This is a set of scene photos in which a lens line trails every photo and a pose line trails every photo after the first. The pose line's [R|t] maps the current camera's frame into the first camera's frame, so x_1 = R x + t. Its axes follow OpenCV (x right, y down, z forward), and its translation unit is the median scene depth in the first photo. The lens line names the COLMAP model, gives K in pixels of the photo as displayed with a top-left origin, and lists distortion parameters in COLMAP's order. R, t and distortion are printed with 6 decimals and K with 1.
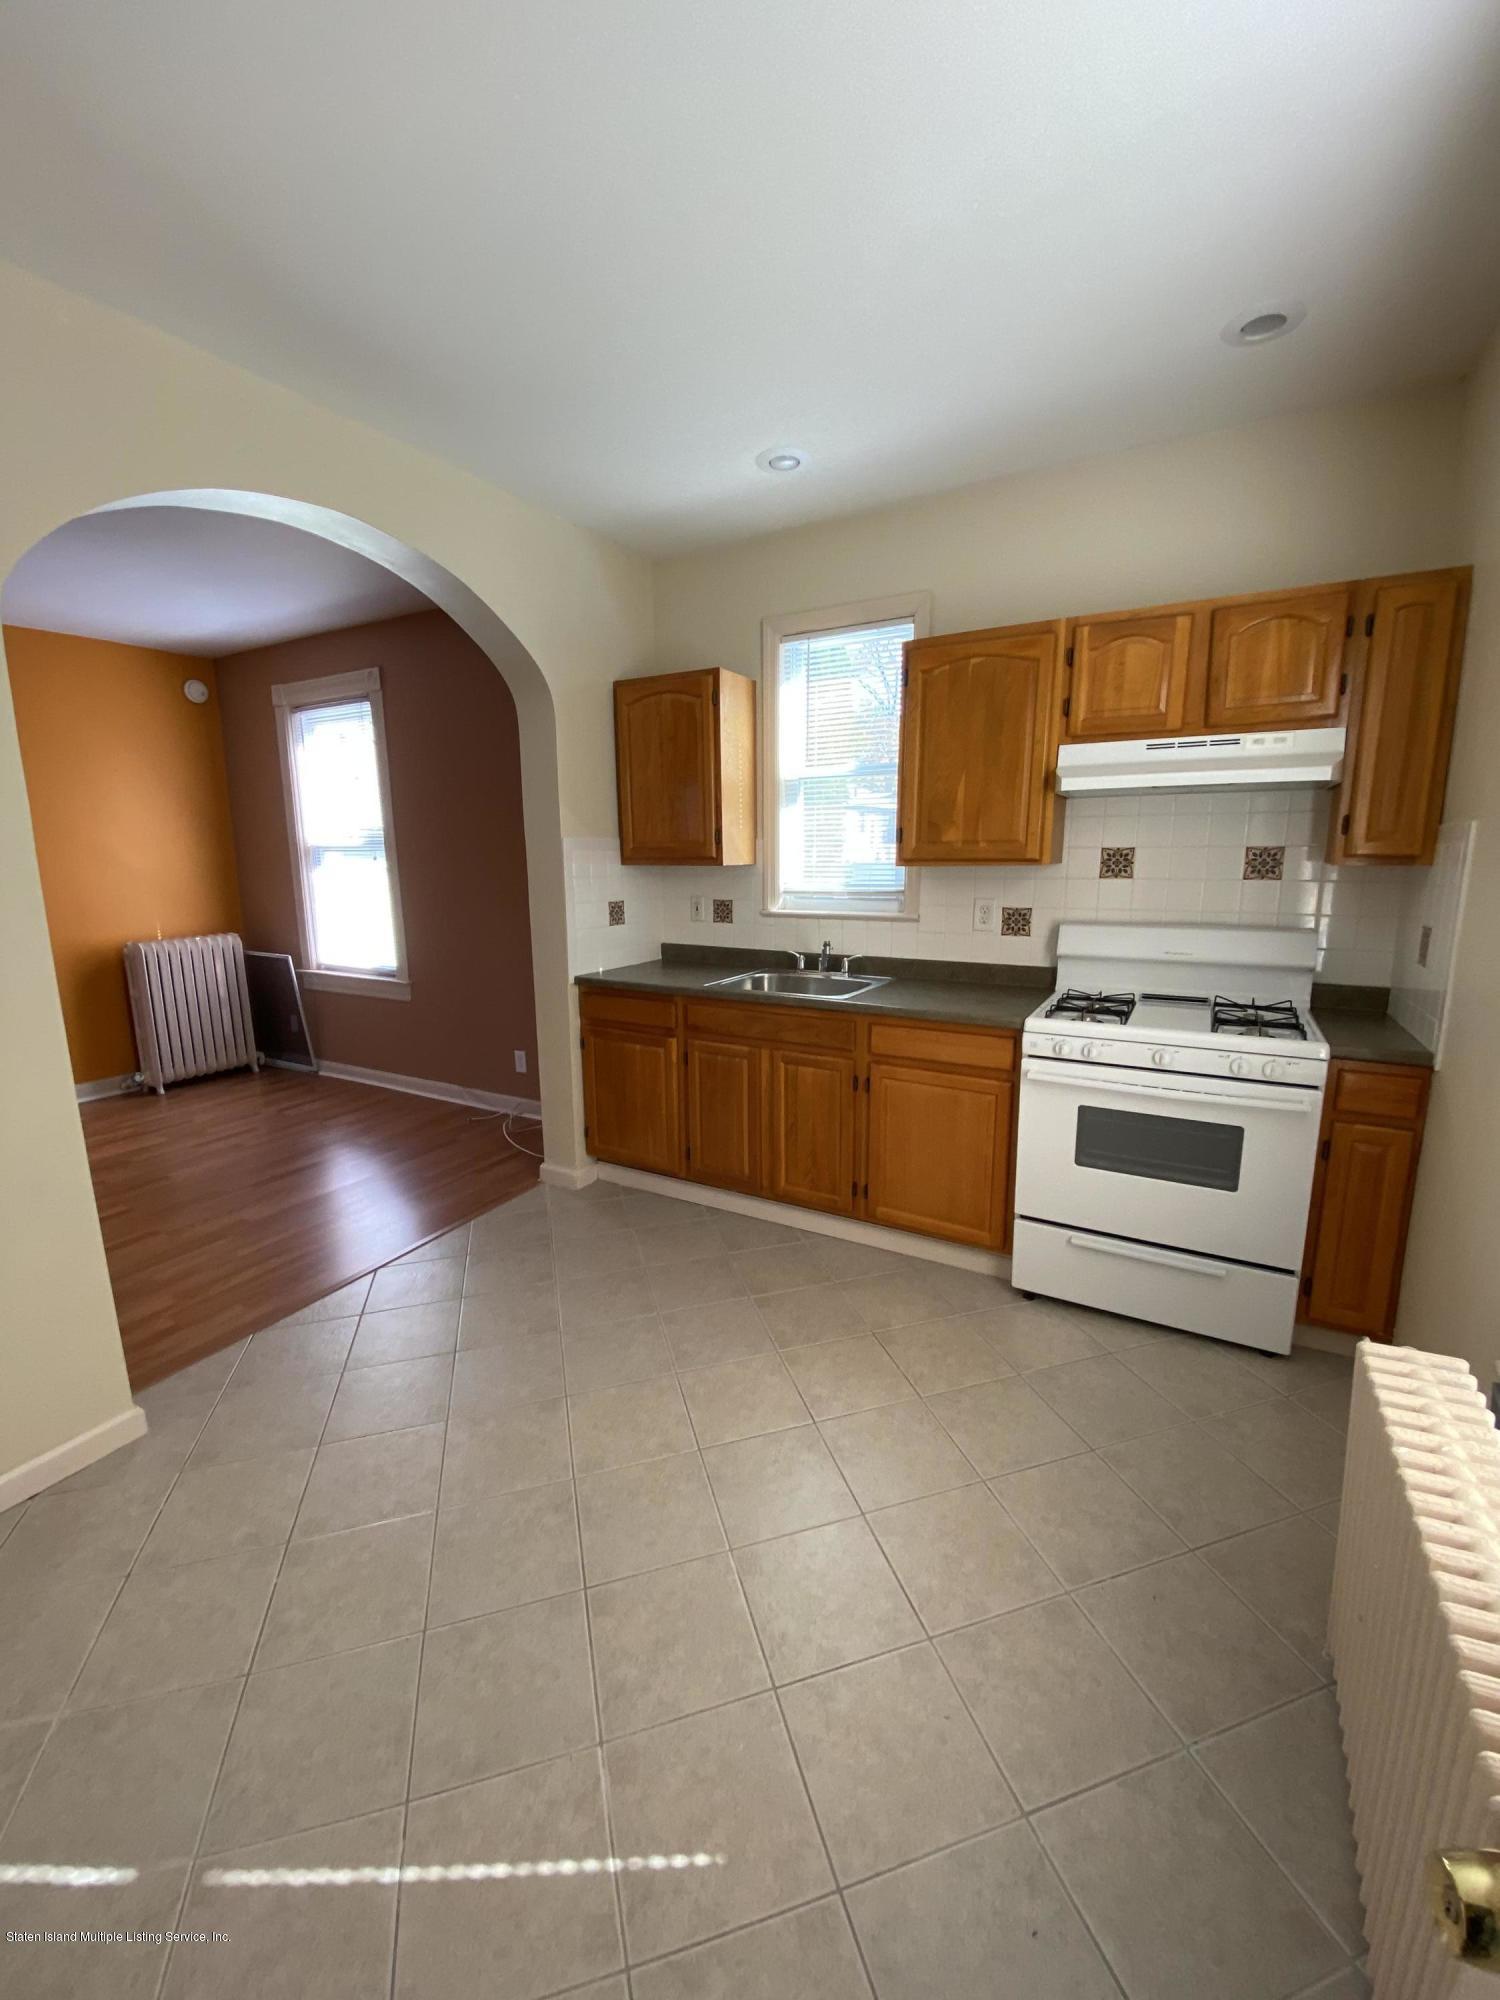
lens RADIAL K [[816.3, 0, 745.7], [0, 816.3, 1004.0], [0, 0, 1]] dist [-0.003051, -0.000427]
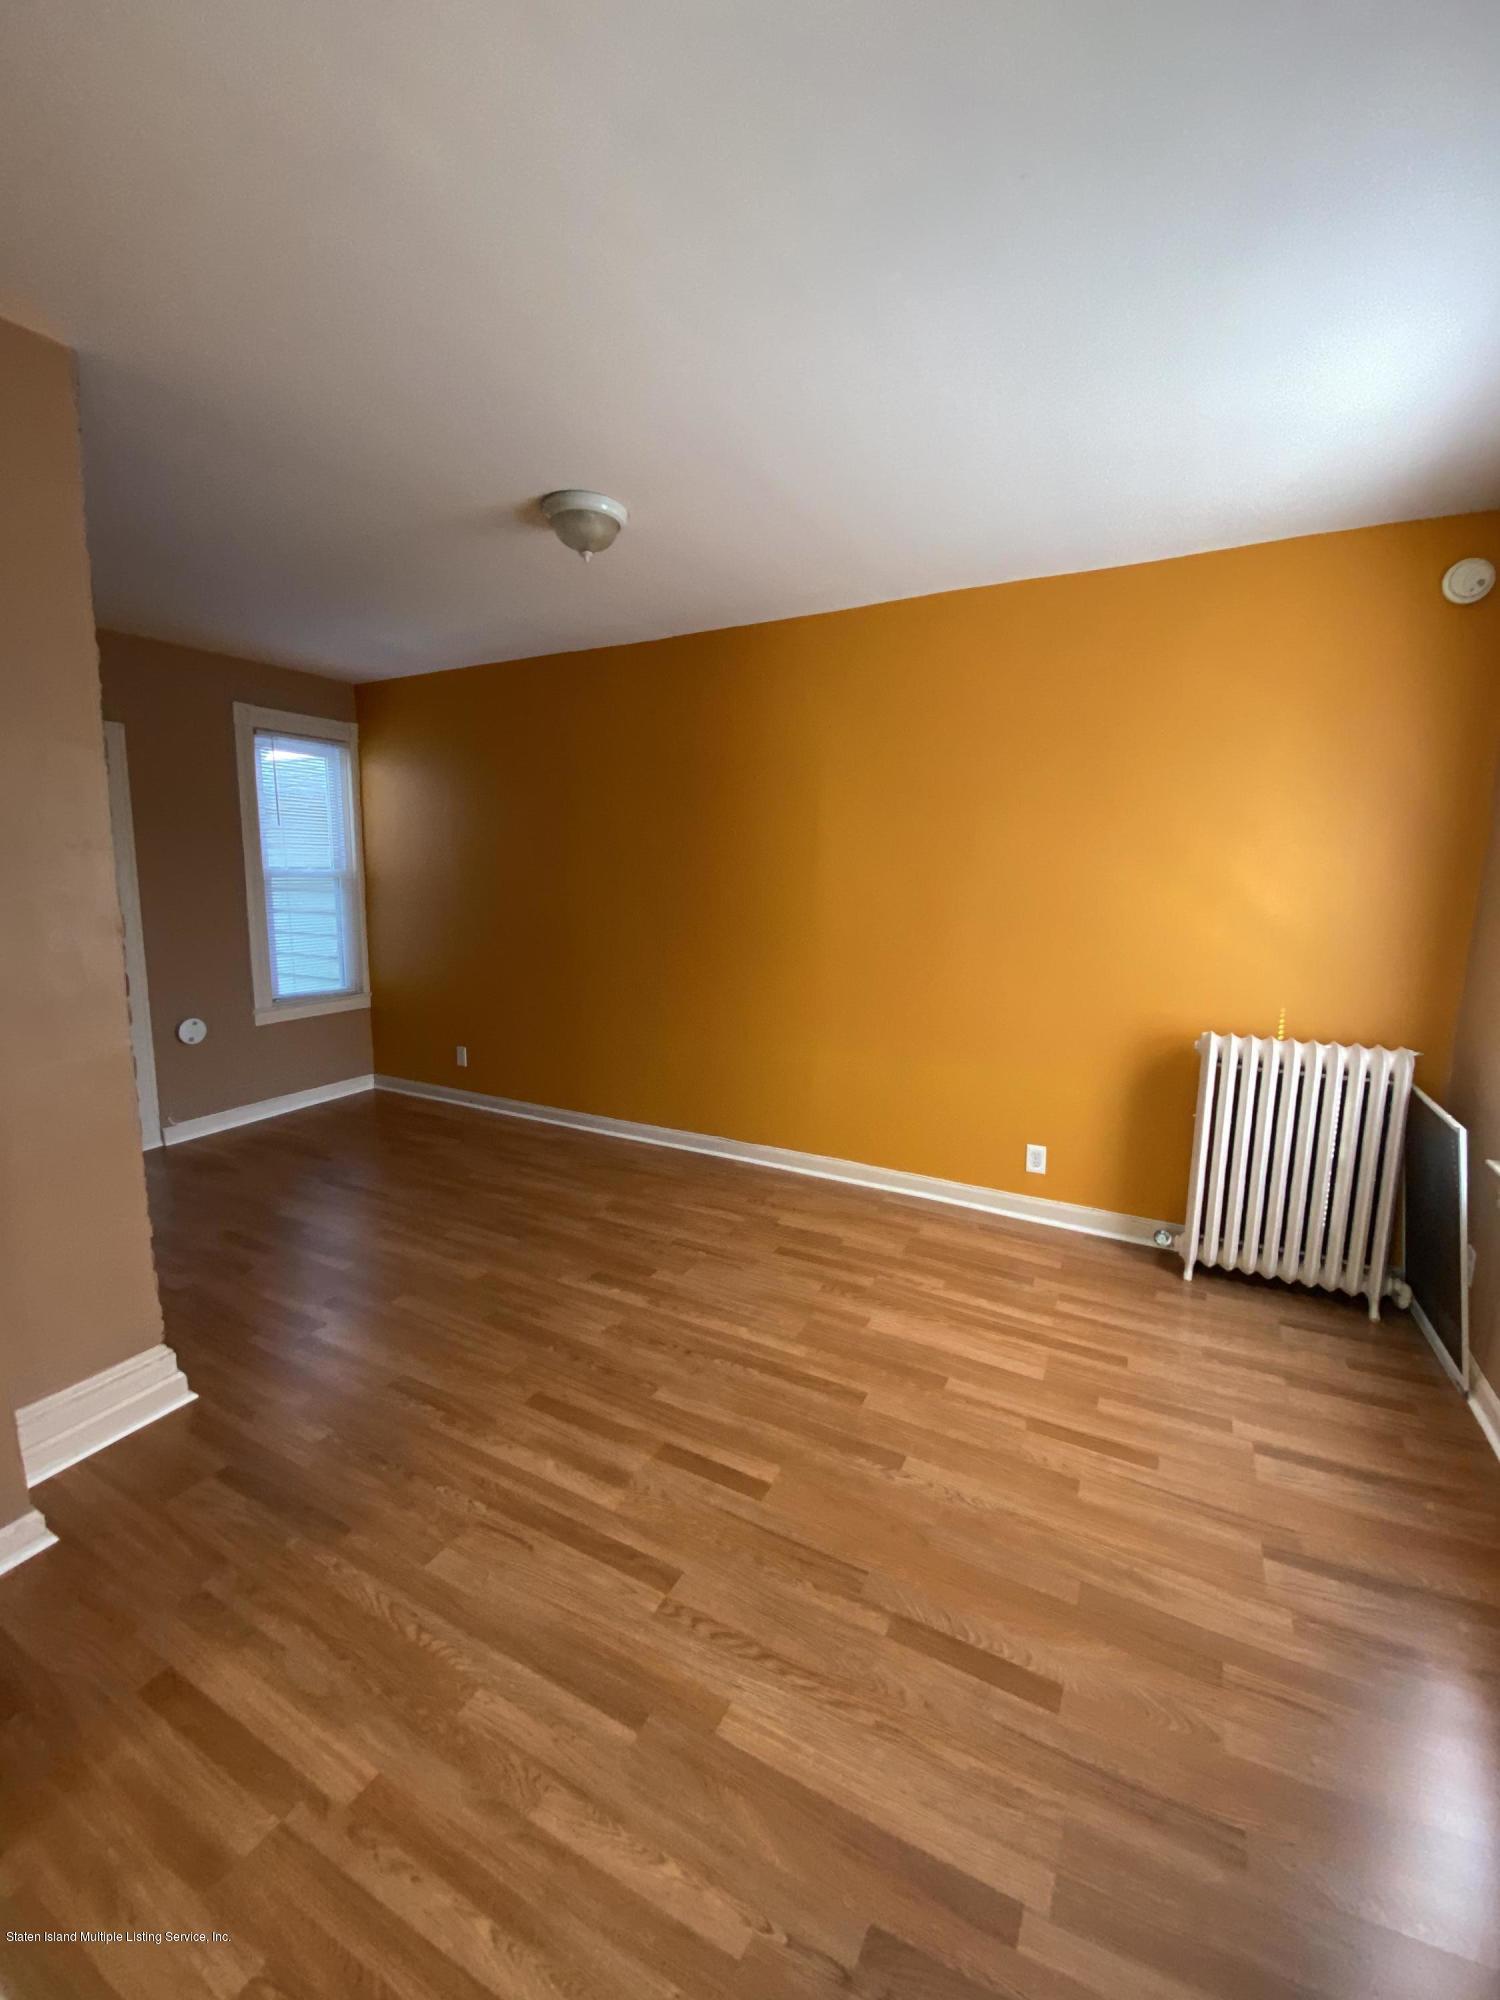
lens RADIAL K [[816.3, 0, 743.3], [0, 816.3, 985.6], [0, 0, 1]] dist [-0.003051, -0.000427]
pose [[0.019036, 0.141208, -0.989797, -0.150271], [-0.180964, 0.974112, 0.135490, -0.131936], [0.983306, 0.176538, 0.044097, 0.624254]]
